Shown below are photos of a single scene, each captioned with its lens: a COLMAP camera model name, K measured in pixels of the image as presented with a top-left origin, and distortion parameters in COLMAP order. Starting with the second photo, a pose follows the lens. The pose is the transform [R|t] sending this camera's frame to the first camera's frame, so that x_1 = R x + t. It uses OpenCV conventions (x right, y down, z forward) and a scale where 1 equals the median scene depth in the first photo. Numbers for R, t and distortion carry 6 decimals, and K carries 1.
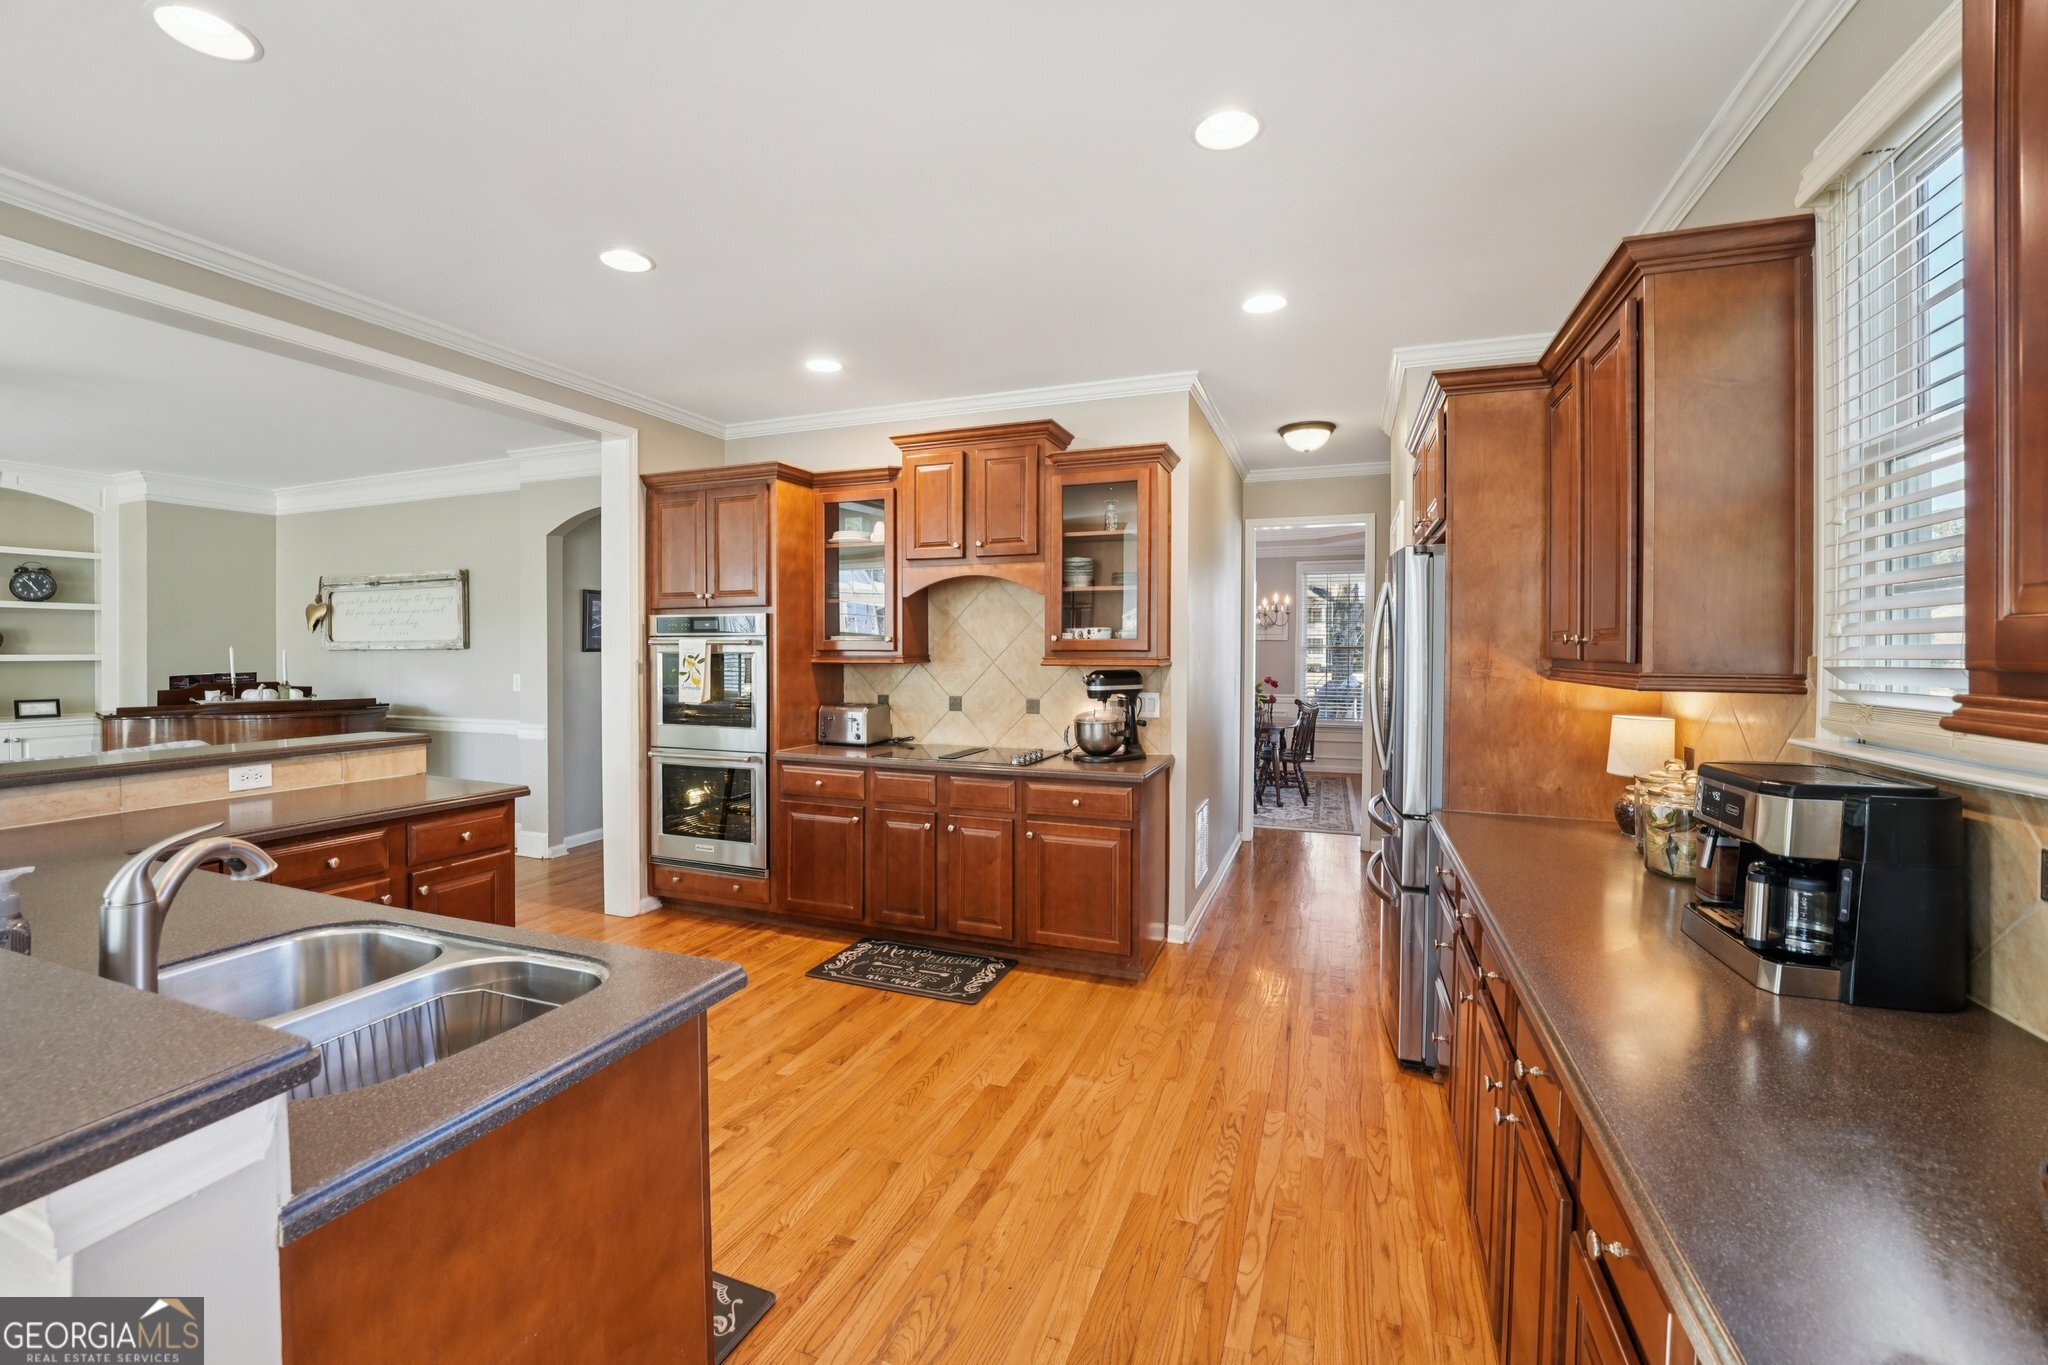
lens RADIAL K [[838.4, 0, 1019.1], [0, 838.4, 661.1], [0, 0, 1]] dist [-0.031590, 0.004073]
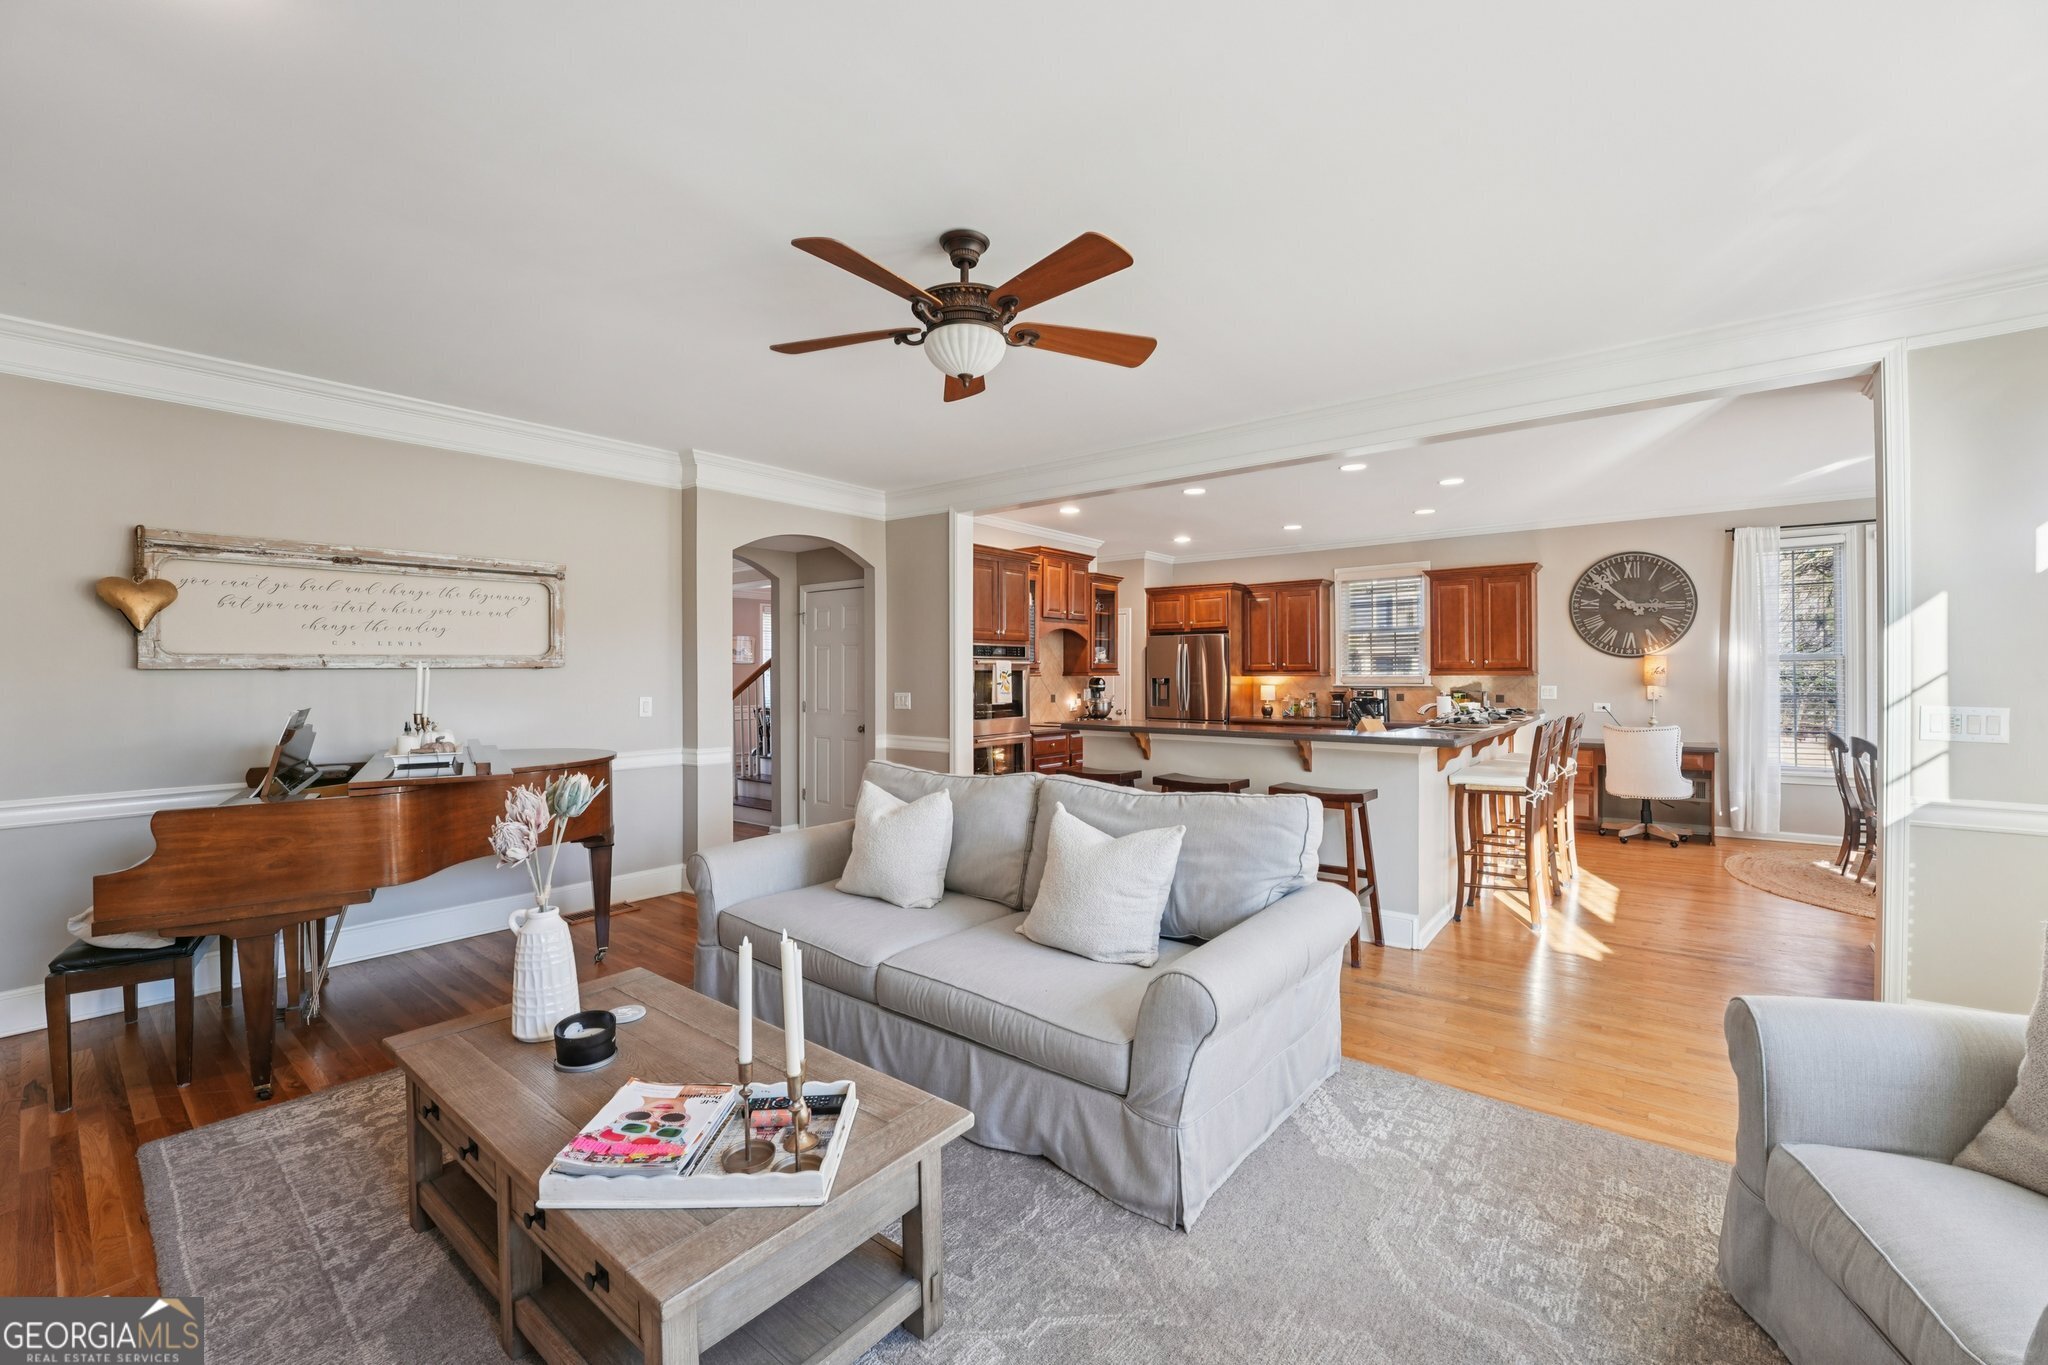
lens RADIAL K [[831.9, 0, 1019.5], [0, 831.9, 671.5], [0, 0, 1]] dist [-0.025176, 0.000824]
pose [[0.305420, -0.002220, 0.952215, -1.932595], [0.017748, 0.999837, -0.003361, -0.001434], [-0.952052, 0.017926, 0.305410, 0.545004]]
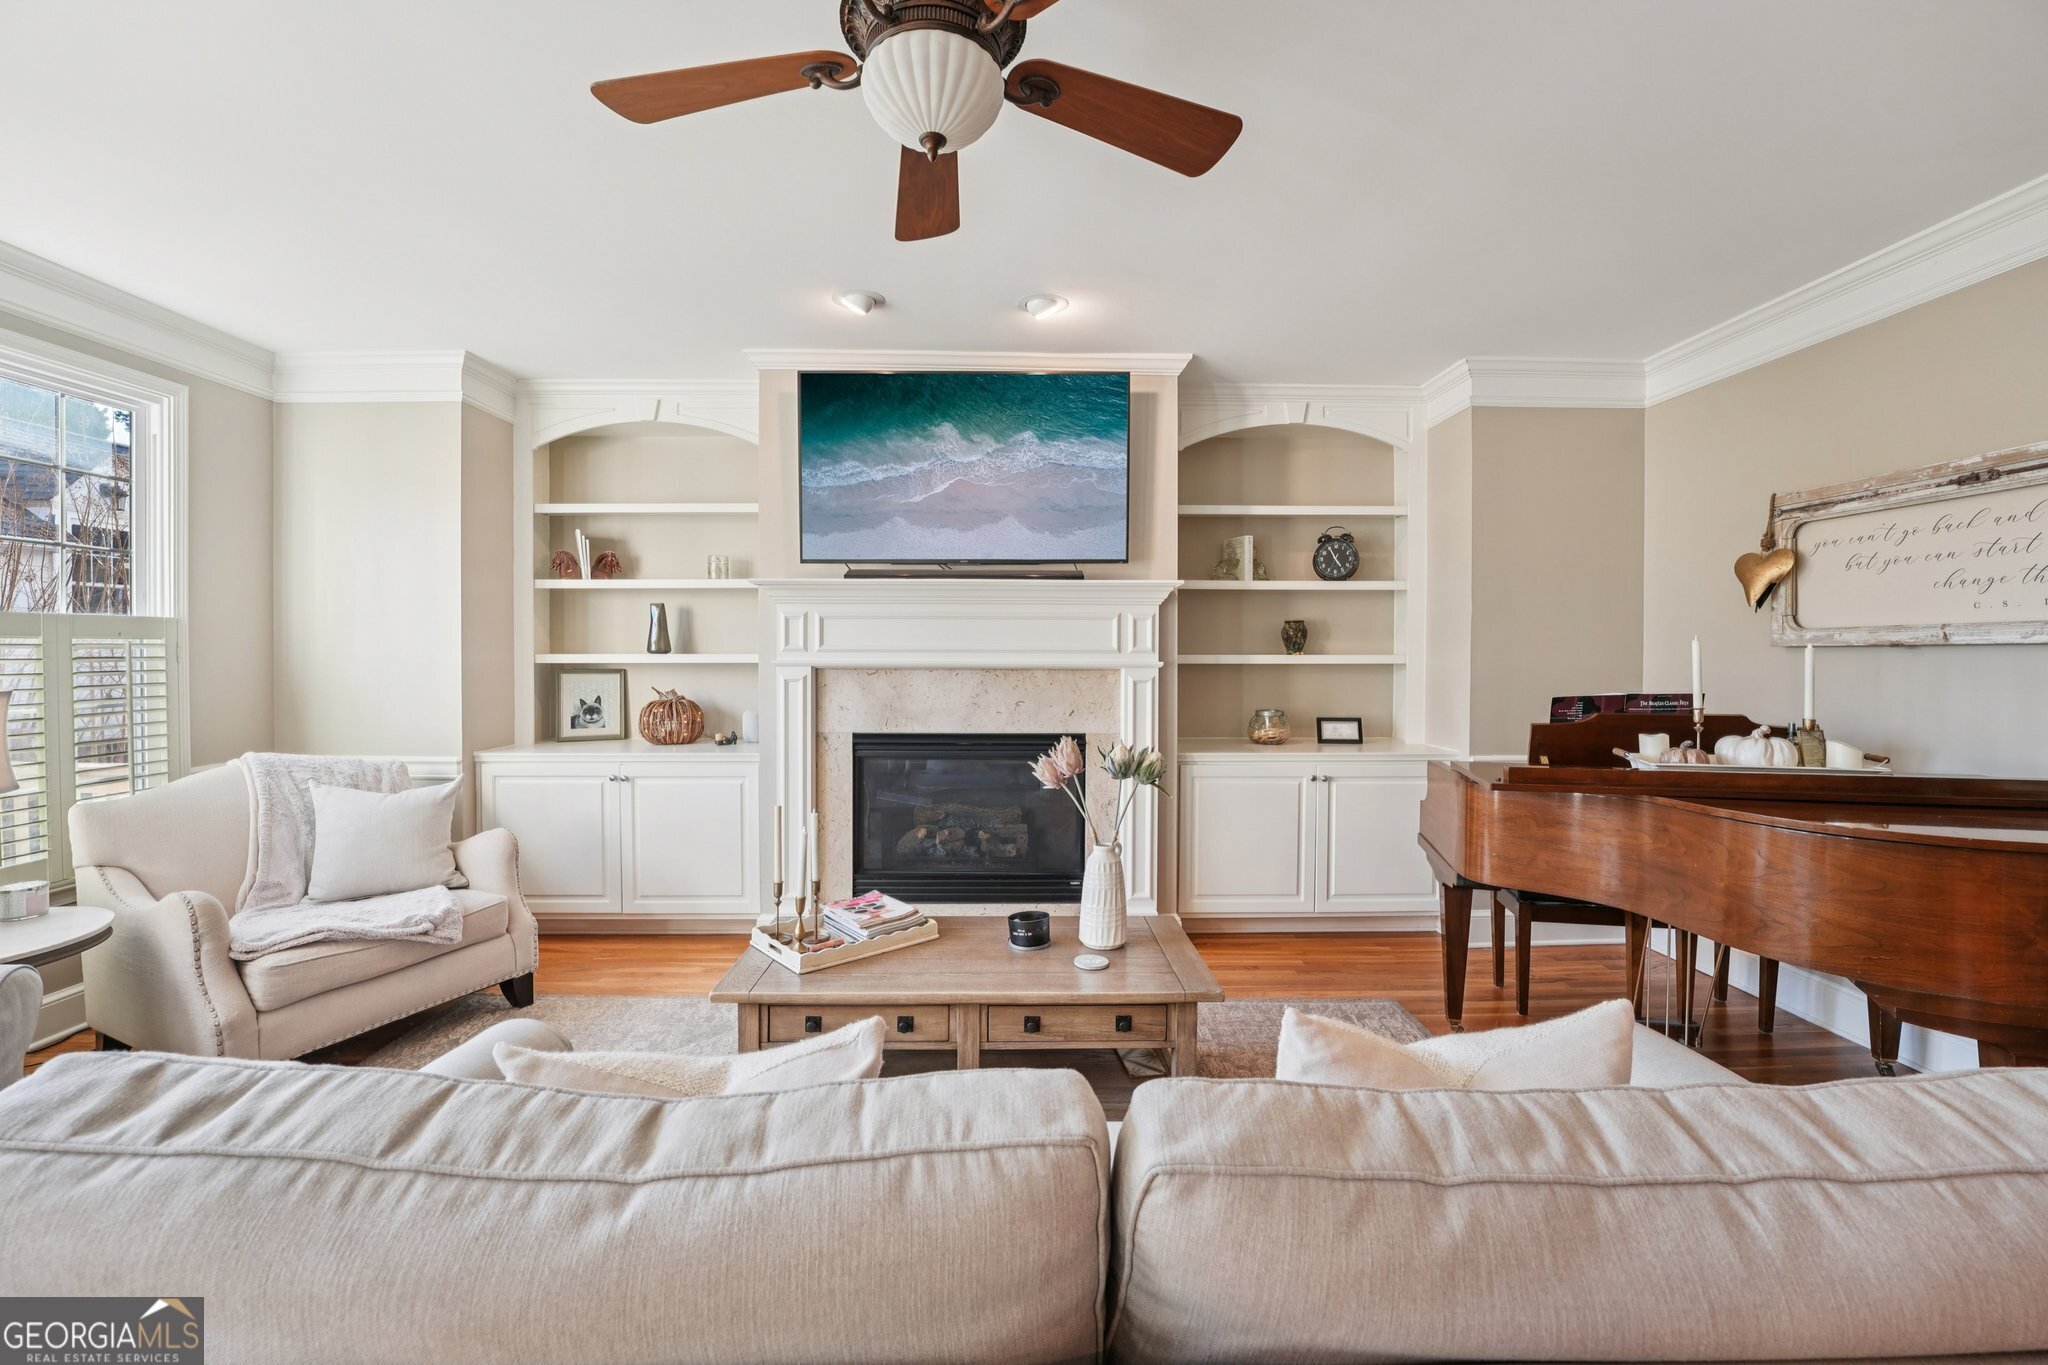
lens RADIAL K [[838.4, 0, 1019.1], [0, 838.4, 661.1], [0, 0, 1]] dist [-0.031590, 0.004073]
pose [[0.379102, 0.009064, -0.925310, -0.954032], [-0.010206, 0.999932, 0.005614, -0.005303], [0.925299, 0.007315, 0.379169, 0.679553]]
